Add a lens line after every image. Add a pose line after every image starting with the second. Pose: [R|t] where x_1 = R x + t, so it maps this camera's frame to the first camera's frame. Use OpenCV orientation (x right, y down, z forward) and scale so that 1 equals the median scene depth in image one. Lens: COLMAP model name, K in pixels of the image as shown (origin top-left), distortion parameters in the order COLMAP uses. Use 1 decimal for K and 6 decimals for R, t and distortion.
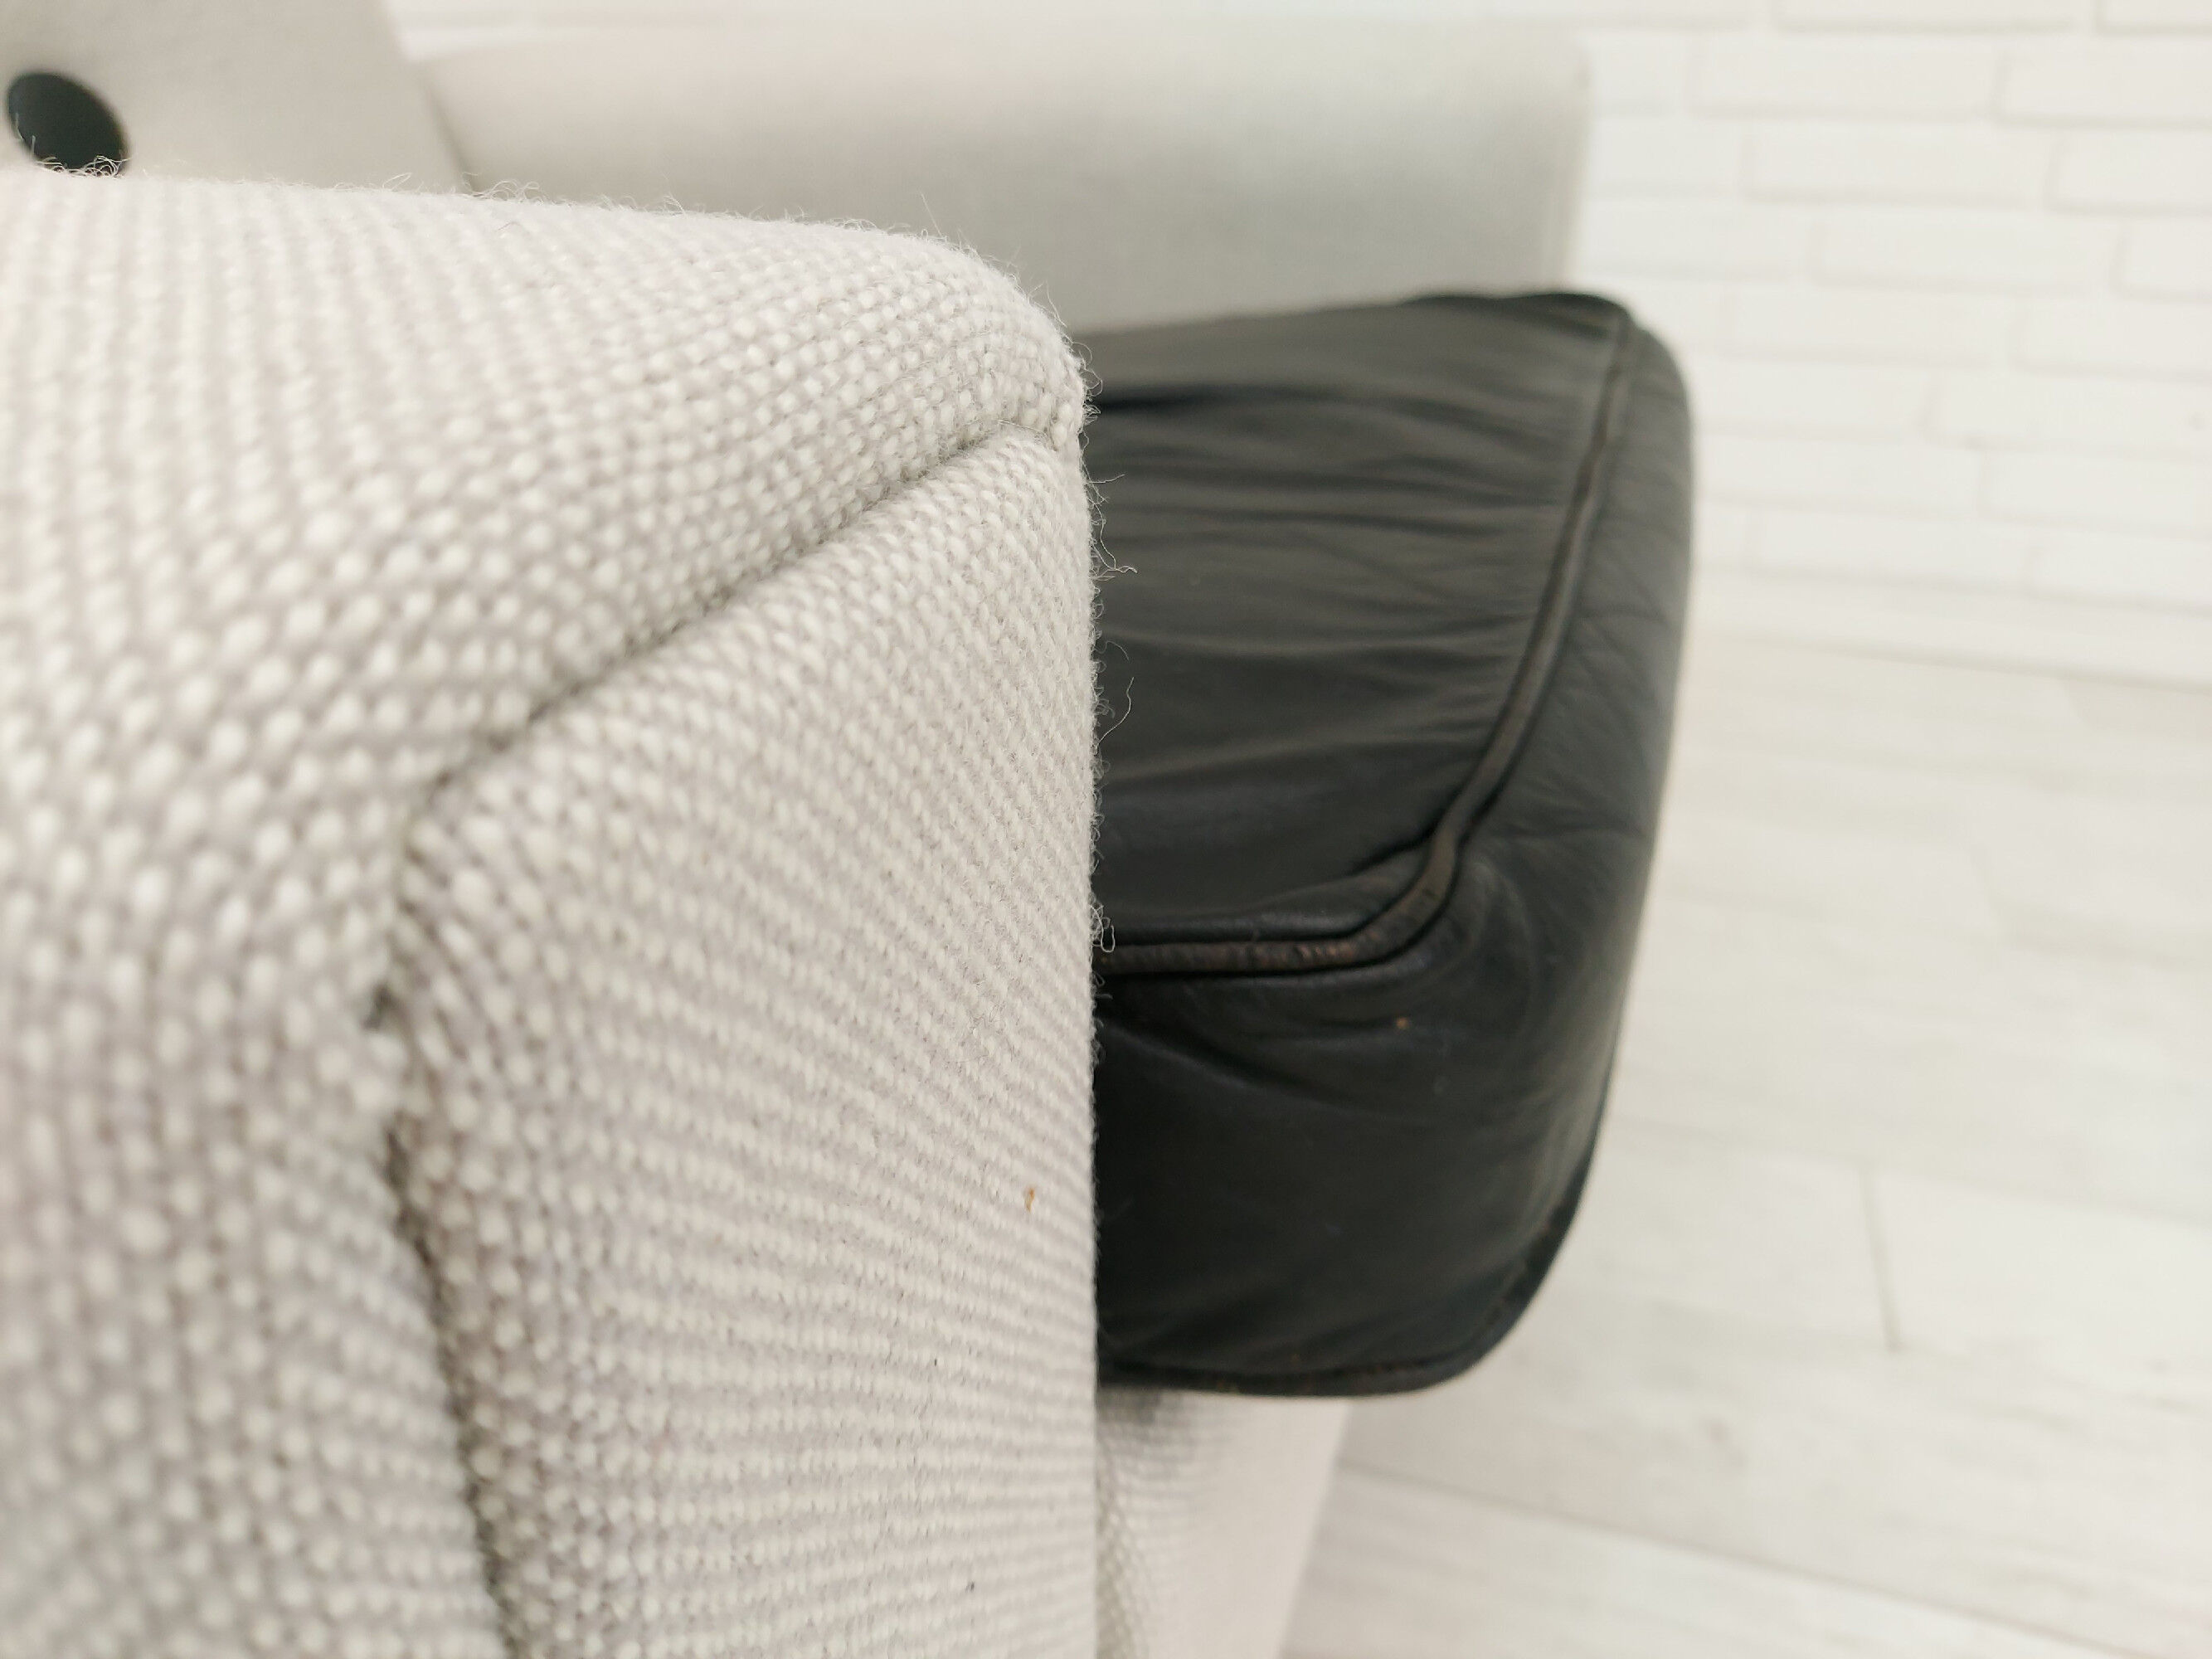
lens RADIAL K [[1675.1, 0, 1105.2], [0, 1675.1, 838.6], [0, 0, 1]] dist [0.025213, -0.003817]
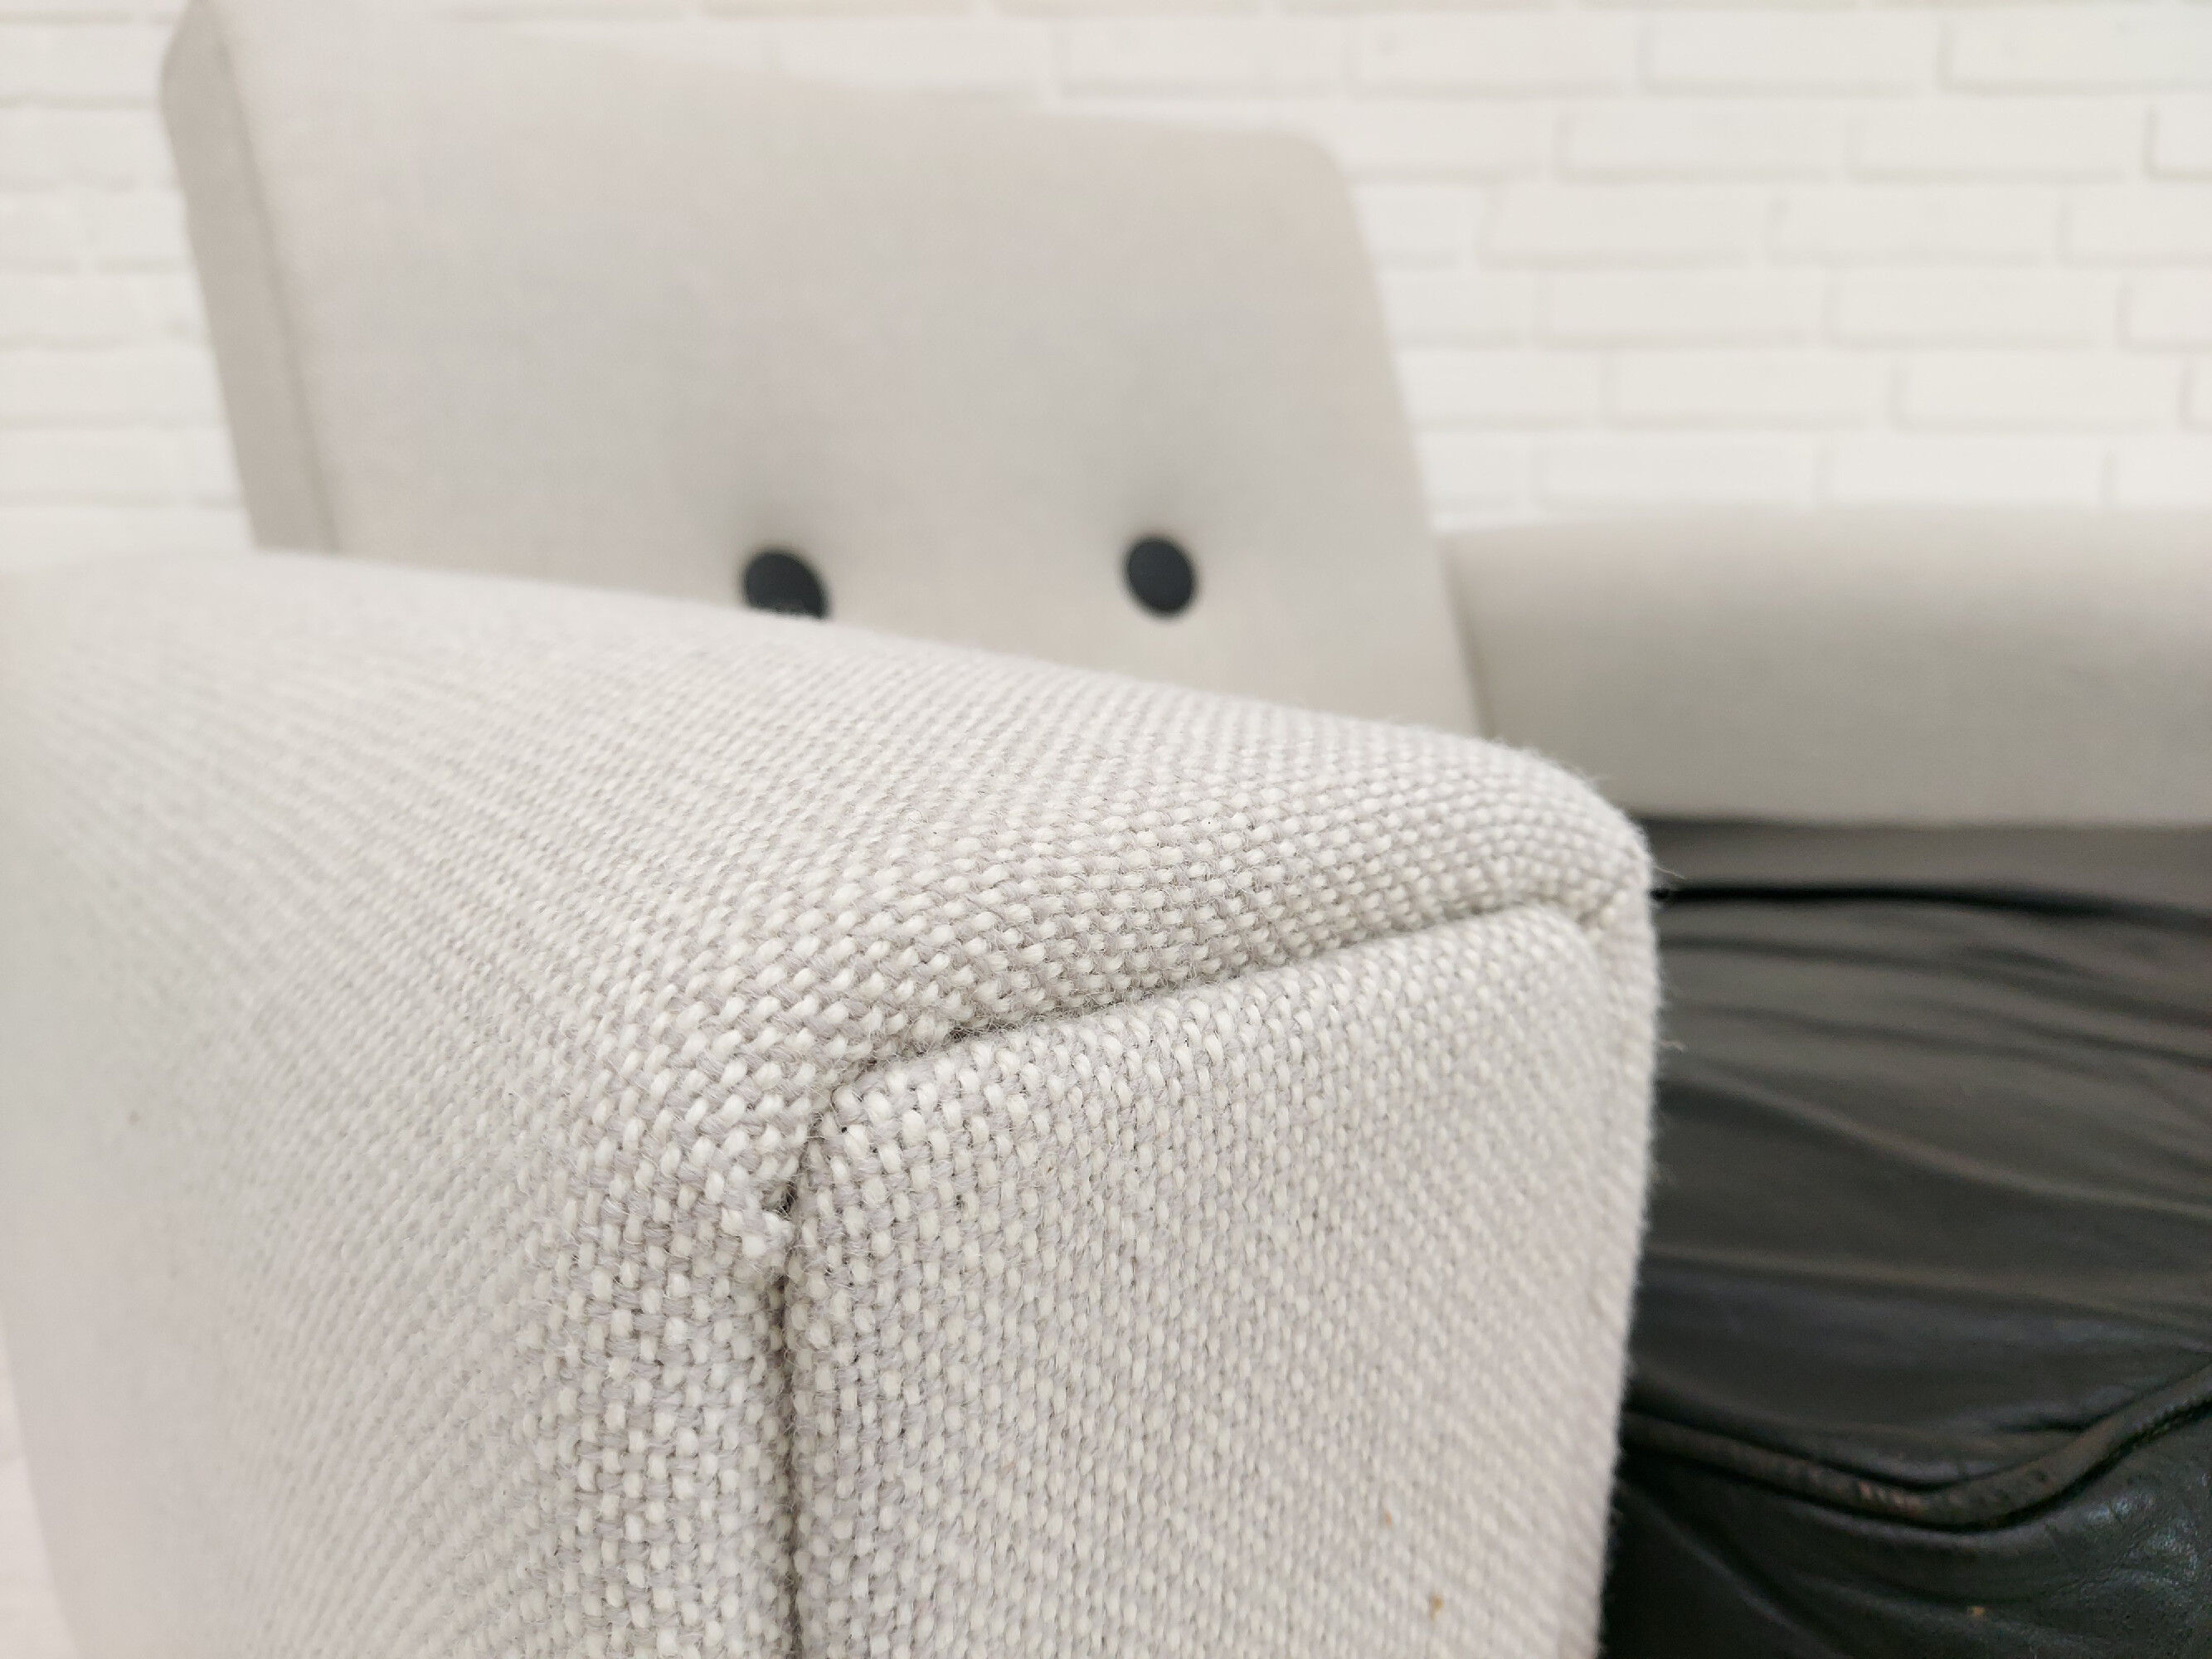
lens RADIAL K [[1615.9, 0, 1095.7], [0, 1615.9, 837.0], [0, 0, 1]] dist [0.037583, -0.033202]
pose [[0.830375, 0.130005, -0.541827, 0.439004], [-0.259290, 0.950858, -0.169227, -0.028397], [0.493200, 0.281012, 0.823278, -0.132099]]
